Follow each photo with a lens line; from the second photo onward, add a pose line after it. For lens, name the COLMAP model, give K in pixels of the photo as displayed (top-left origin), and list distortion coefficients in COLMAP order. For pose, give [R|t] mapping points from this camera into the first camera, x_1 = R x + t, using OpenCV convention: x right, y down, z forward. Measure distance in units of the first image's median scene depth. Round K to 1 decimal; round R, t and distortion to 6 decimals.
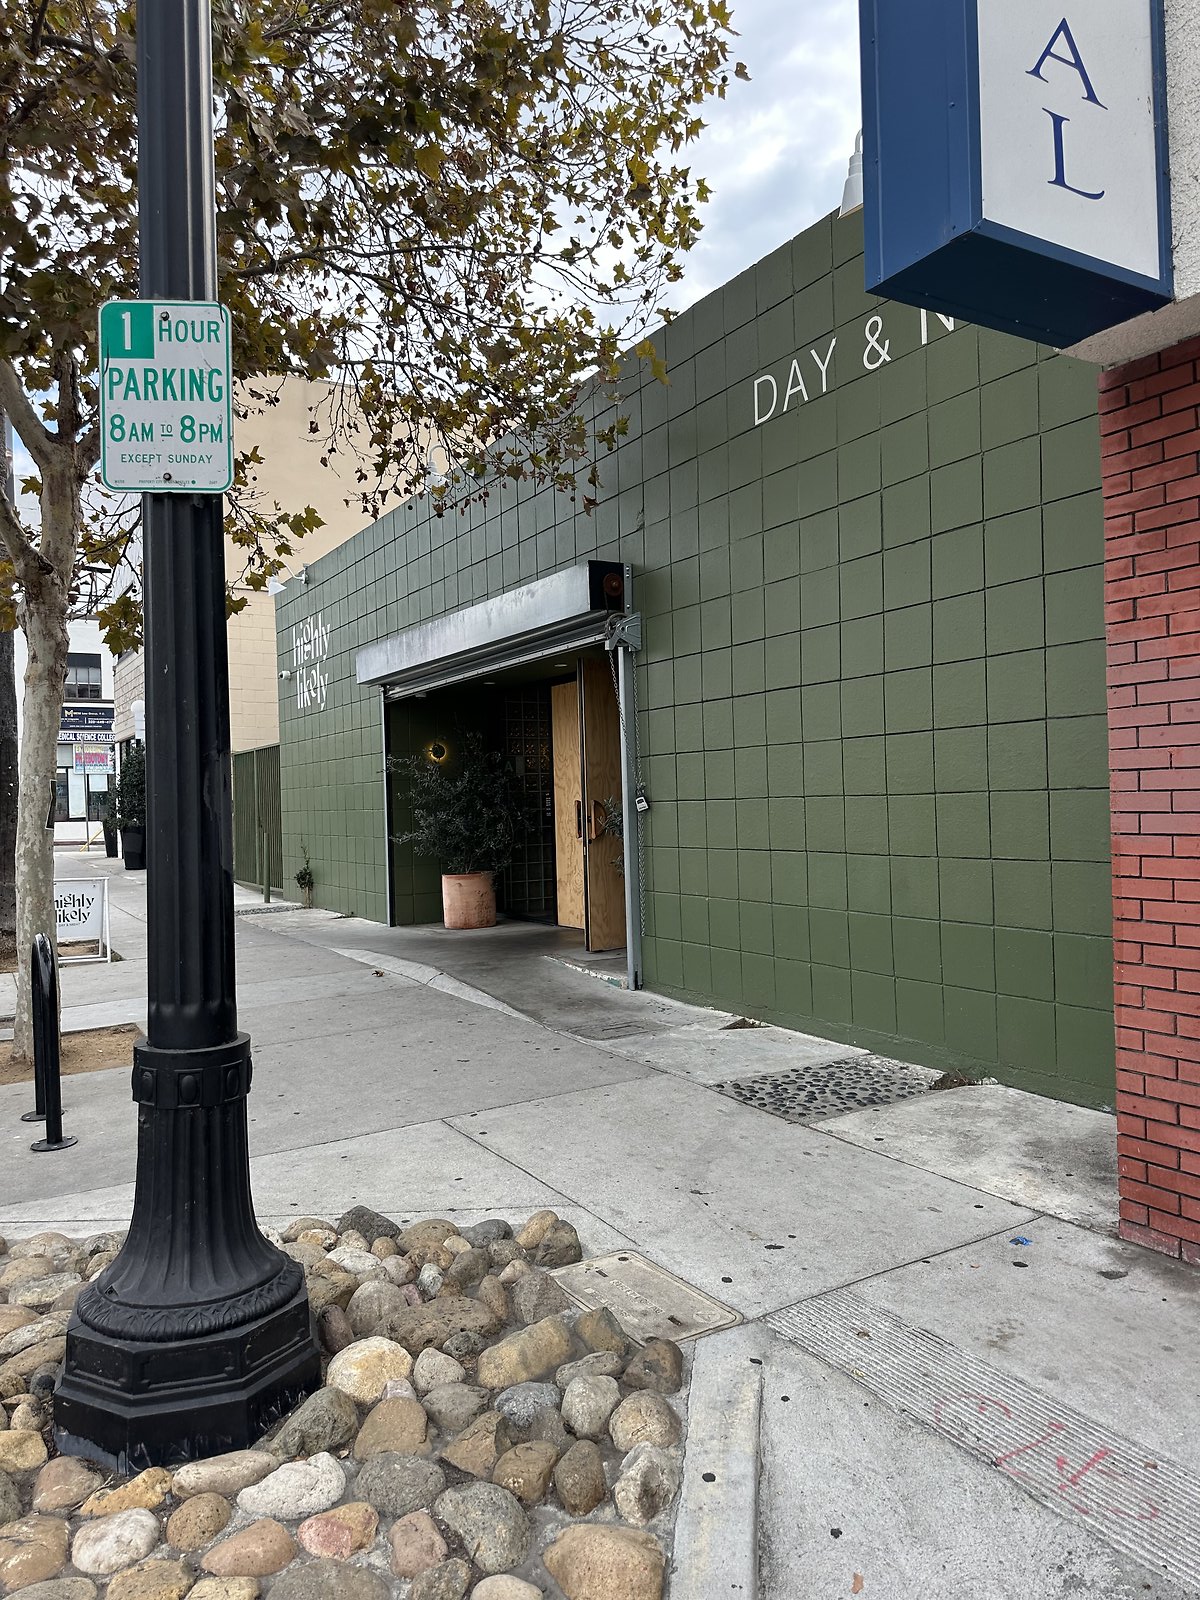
lens RADIAL K [[1123.7, 0, 603.5], [0, 1123.7, 810.9], [0, 0, 1]] dist [0.068700, -0.084428]
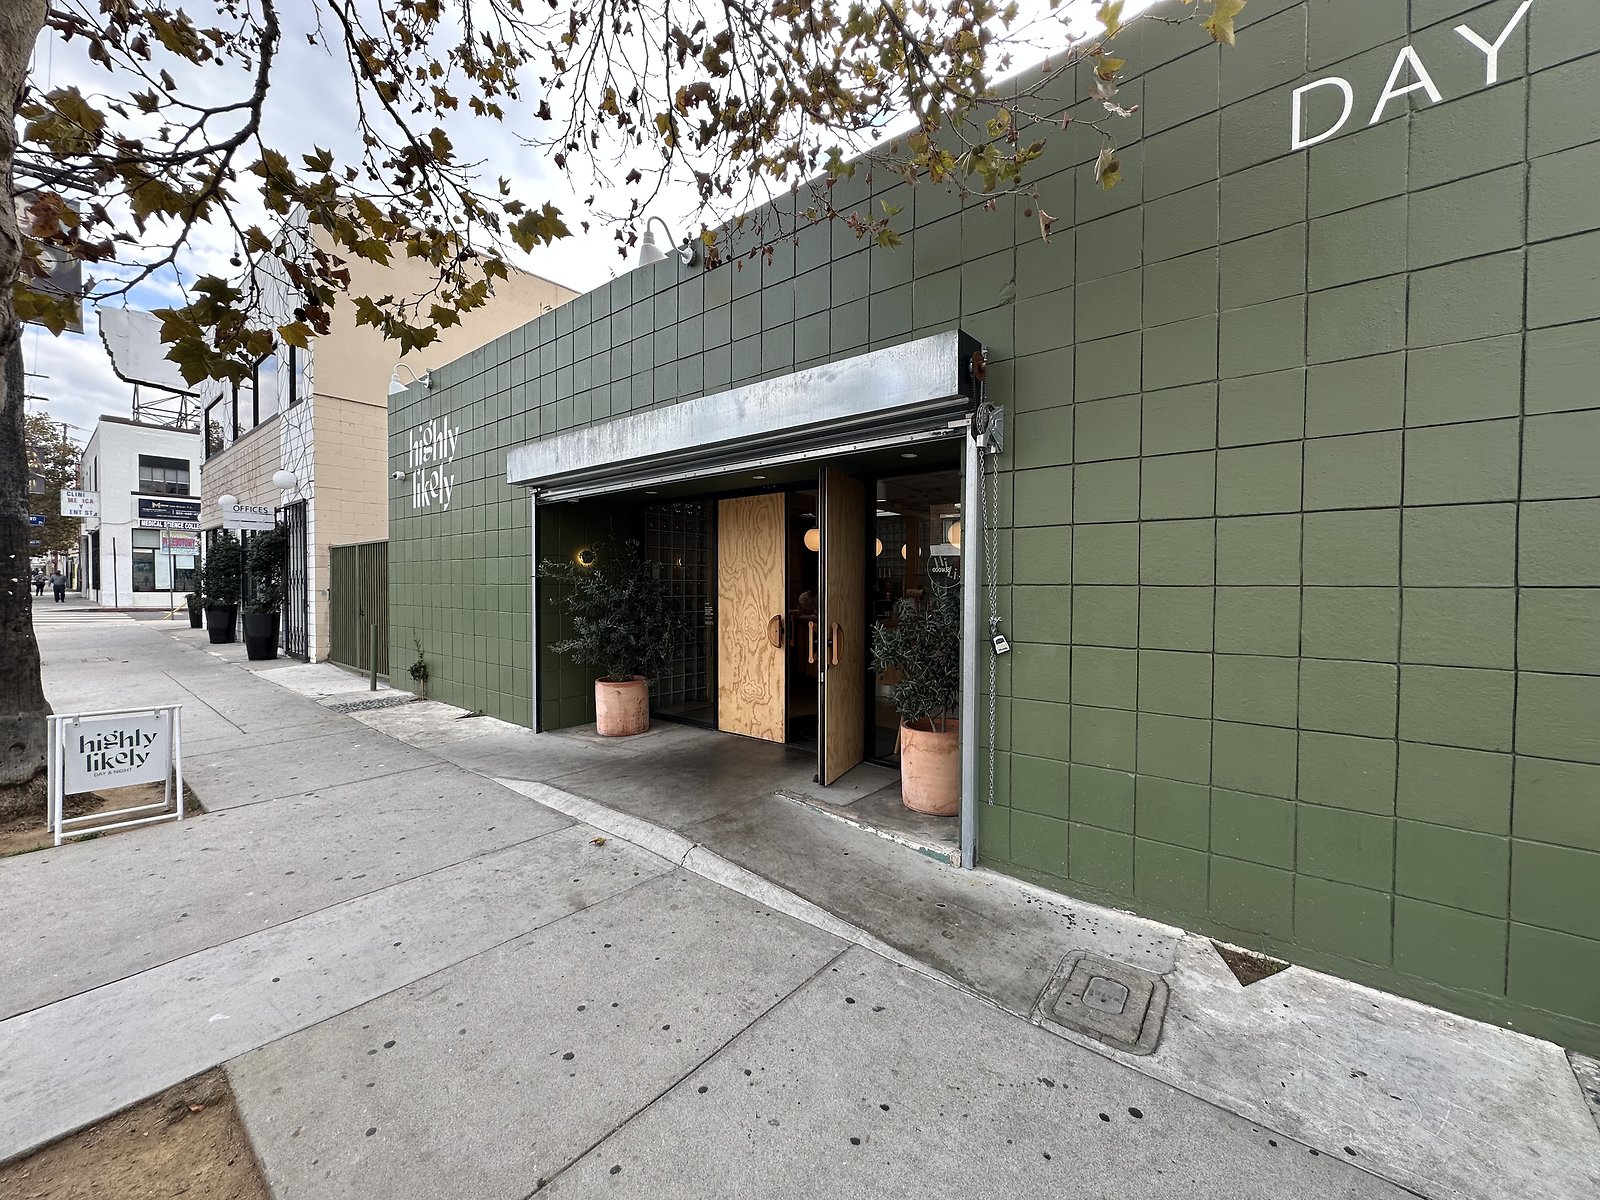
lens RADIAL K [[637.3, 0, 790.8], [0, 637.3, 601.3], [0, 0, 1]] dist [-0.005821, -0.000159]
pose [[0.941606, 0.025316, 0.335763, -0.172842], [-0.029483, 0.999538, 0.007319, -0.023617], [-0.335423, -0.016791, 0.941918, 0.410203]]
